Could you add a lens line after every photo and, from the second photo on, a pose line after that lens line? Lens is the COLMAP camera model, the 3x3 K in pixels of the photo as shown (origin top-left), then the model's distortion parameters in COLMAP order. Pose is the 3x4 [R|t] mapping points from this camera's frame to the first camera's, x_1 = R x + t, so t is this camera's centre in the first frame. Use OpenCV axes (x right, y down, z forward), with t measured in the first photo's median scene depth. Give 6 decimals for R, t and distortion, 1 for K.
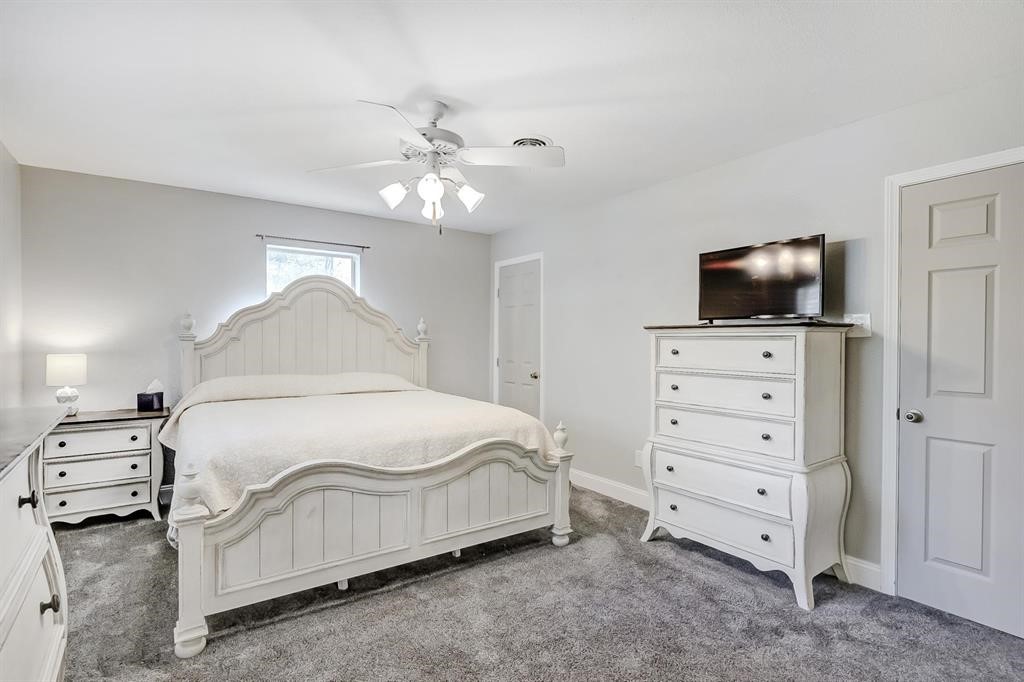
lens RADIAL K [[502.5, 0, 512.0], [0, 502.5, 341.0], [0, 0, 1]] dist [0.000057, -0.000117]
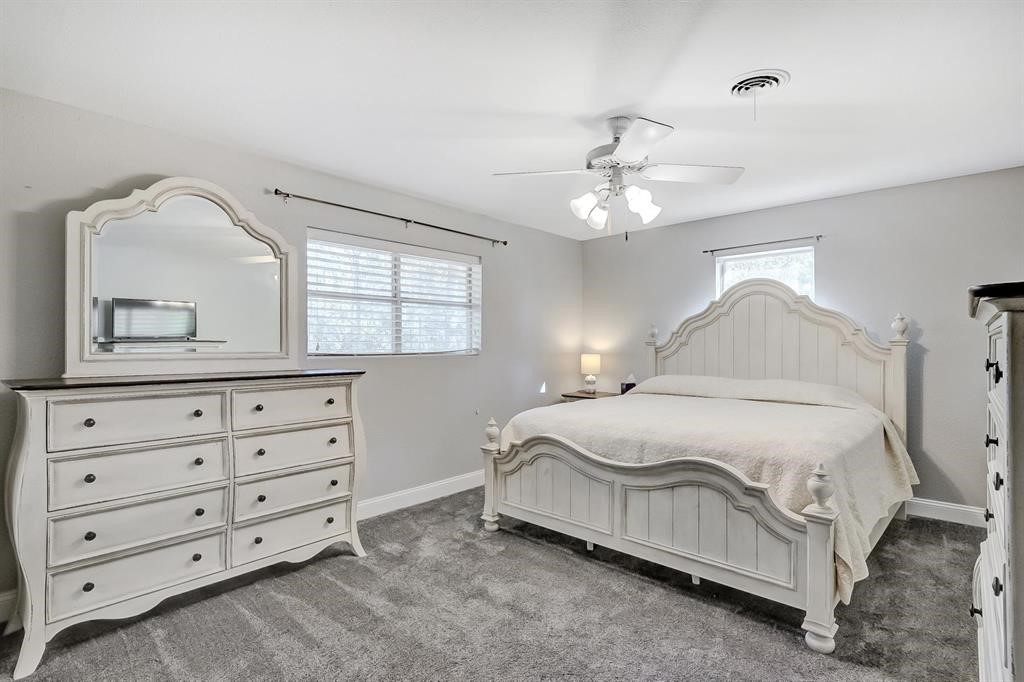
lens RADIAL K [[502.5, 0, 512.0], [0, 502.5, 341.0], [0, 0, 1]] dist [0.000057, -0.000117]
pose [[0.202751, -0.014585, -0.979122, 0.672268], [0.003562, 0.999893, -0.014157, 0.005534], [0.979224, -0.000617, 0.202782, 0.467624]]
